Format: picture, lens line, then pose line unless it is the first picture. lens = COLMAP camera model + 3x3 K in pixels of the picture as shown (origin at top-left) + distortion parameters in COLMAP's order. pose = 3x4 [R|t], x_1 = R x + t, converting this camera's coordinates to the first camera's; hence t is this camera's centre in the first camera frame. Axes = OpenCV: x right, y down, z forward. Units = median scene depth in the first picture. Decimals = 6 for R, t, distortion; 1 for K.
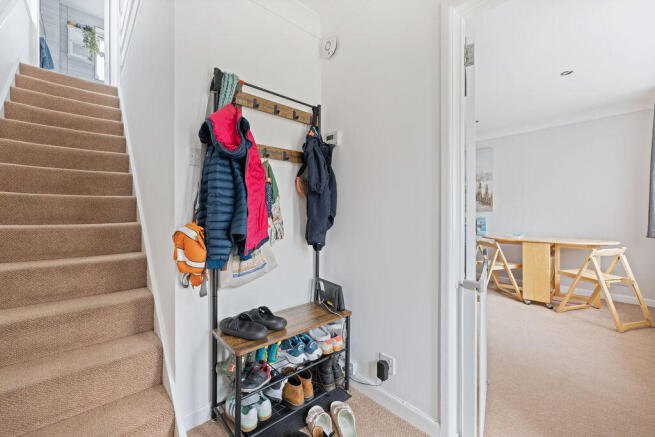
lens RADIAL K [[264.5, 0, 326.4], [0, 264.5, 217.1], [0, 0, 1]] dist [-0.001345, -0.000129]
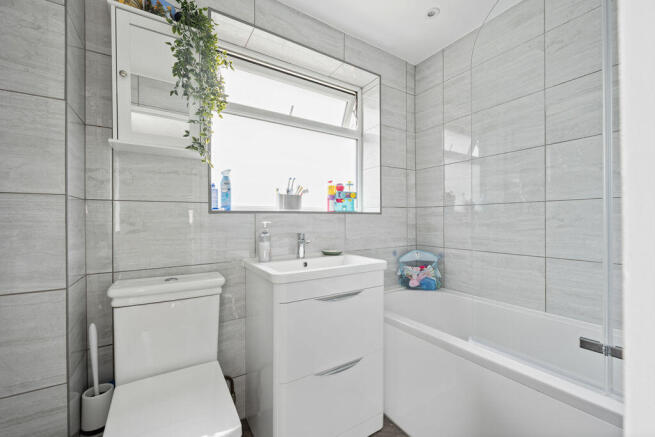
lens RADIAL K [[264.5, 0, 326.4], [0, 264.5, 220.1], [0, 0, 1]] dist [-0.001345, -0.000129]
pose [[0.990453, -0.000718, -0.137852, -0.754817], [-0.000459, 0.999964, -0.008501, -0.533927], [0.137854, 0.008483, 0.990416, 0.790681]]
